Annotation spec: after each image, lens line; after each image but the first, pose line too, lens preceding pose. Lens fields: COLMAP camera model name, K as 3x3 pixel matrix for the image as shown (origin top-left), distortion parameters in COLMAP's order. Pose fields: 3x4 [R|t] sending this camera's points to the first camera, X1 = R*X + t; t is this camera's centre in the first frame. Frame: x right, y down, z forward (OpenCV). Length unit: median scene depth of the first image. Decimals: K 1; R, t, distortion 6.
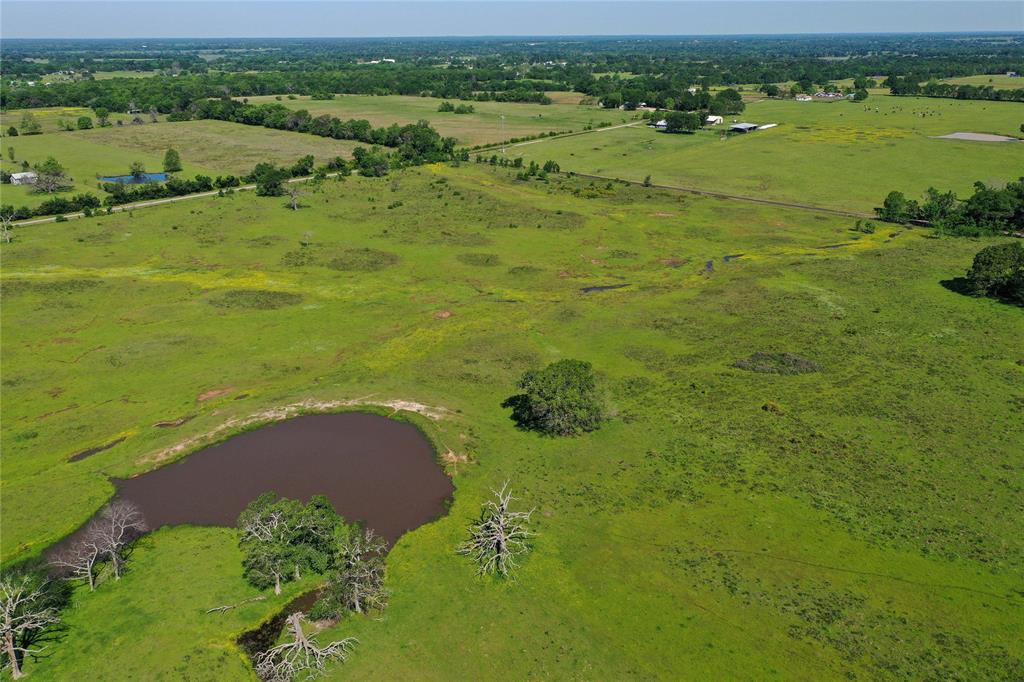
lens RADIAL K [[811.6, 0, 515.7], [0, 811.6, 343.6], [0, 0, 1]] dist [0.010462, 0.010323]
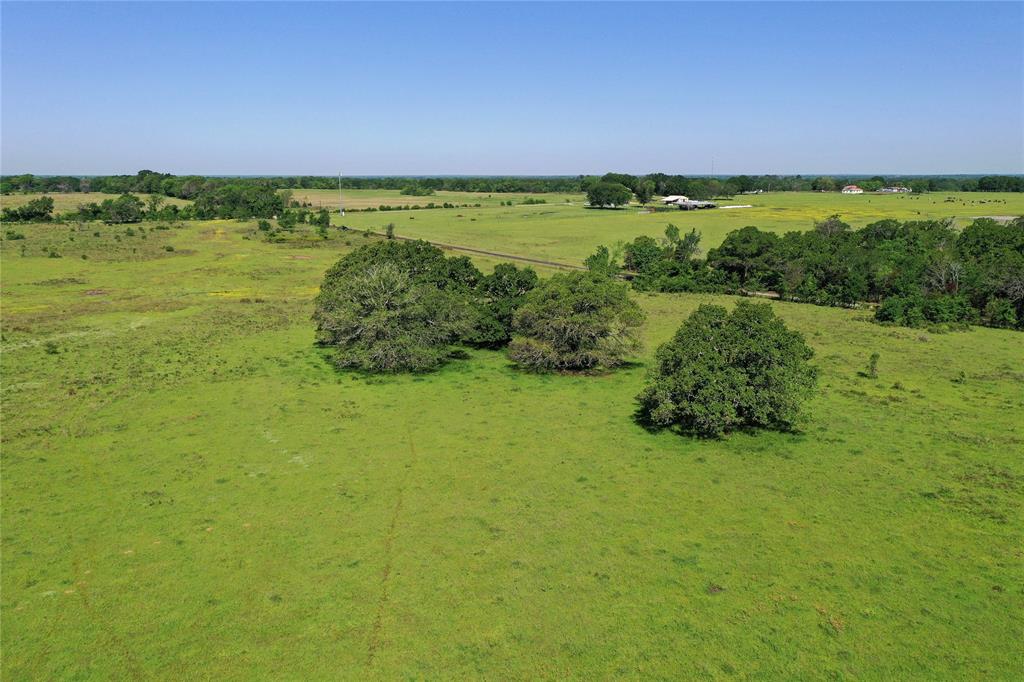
lens RADIAL K [[811.6, 0, 514.1], [0, 811.6, 336.7], [0, 0, 1]] dist [0.010462, 0.010323]
pose [[0.968264, 0.054022, -0.244022, 0.554758], [-0.094073, 0.983333, -0.155582, 0.001490], [0.231551, 0.173600, 0.957208, 0.392637]]
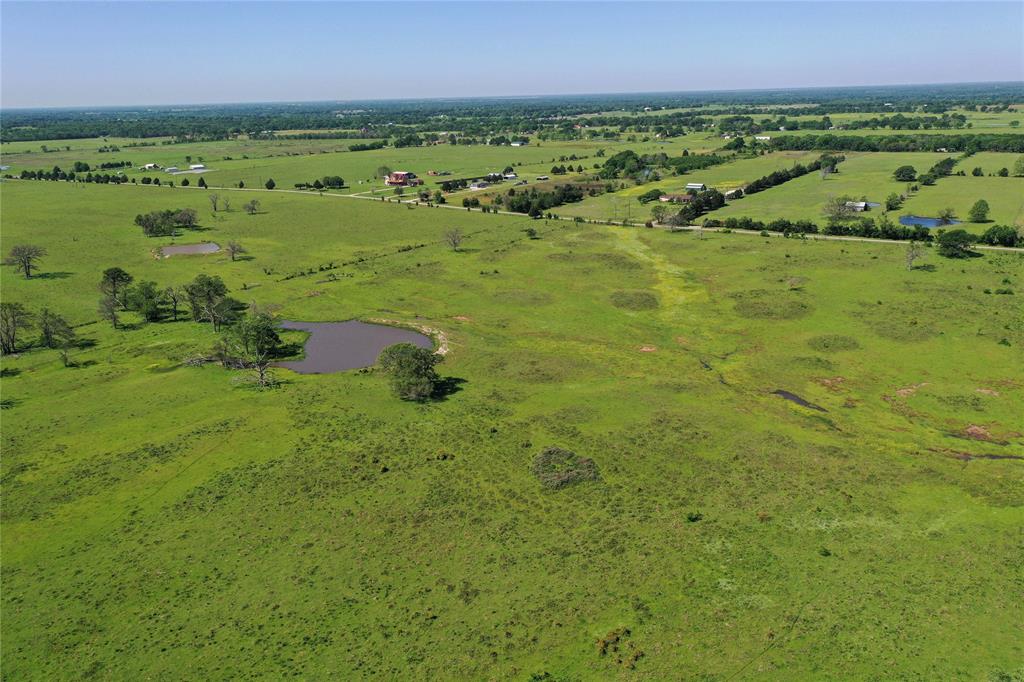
lens RADIAL K [[811.6, 0, 510.3], [0, 811.6, 344.4], [0, 0, 1]] dist [0.010462, 0.010323]
pose [[0.112423, 0.296474, -0.948401, 0.635360], [-0.330501, 0.911266, 0.245688, -0.170516], [0.937086, 0.285827, 0.200432, 0.404214]]
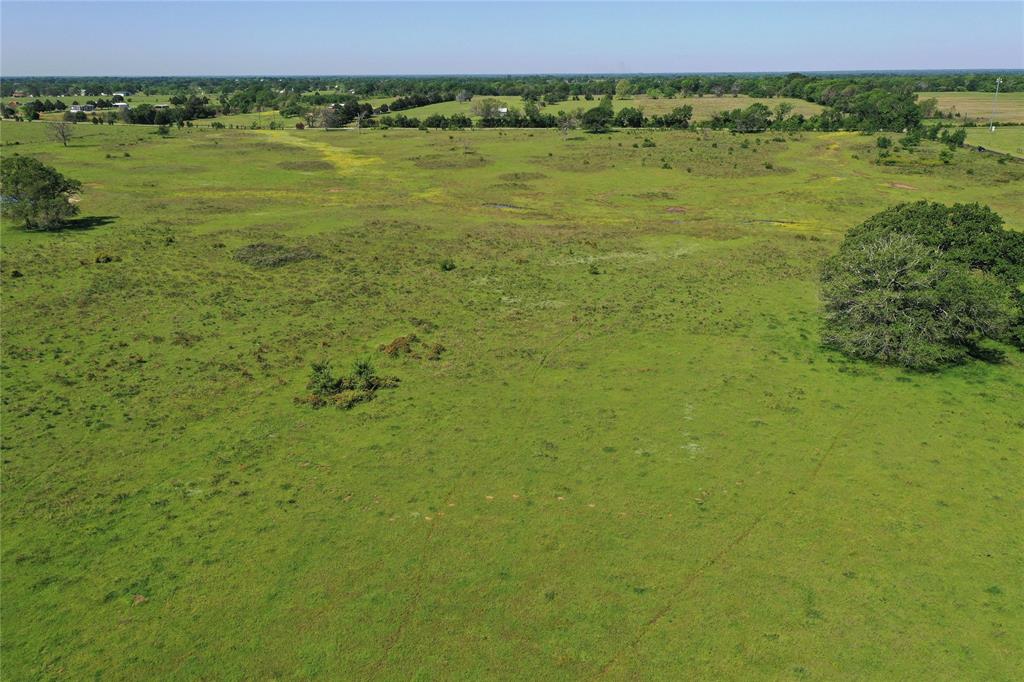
lens RADIAL K [[811.6, 0, 510.9], [0, 811.6, 343.4], [0, 0, 1]] dist [0.010462, 0.010323]
pose [[0.531132, 0.269011, -0.803450, 0.583095], [-0.298478, 0.946878, 0.119720, -0.028436], [0.792975, 0.176226, 0.583211, 0.423000]]
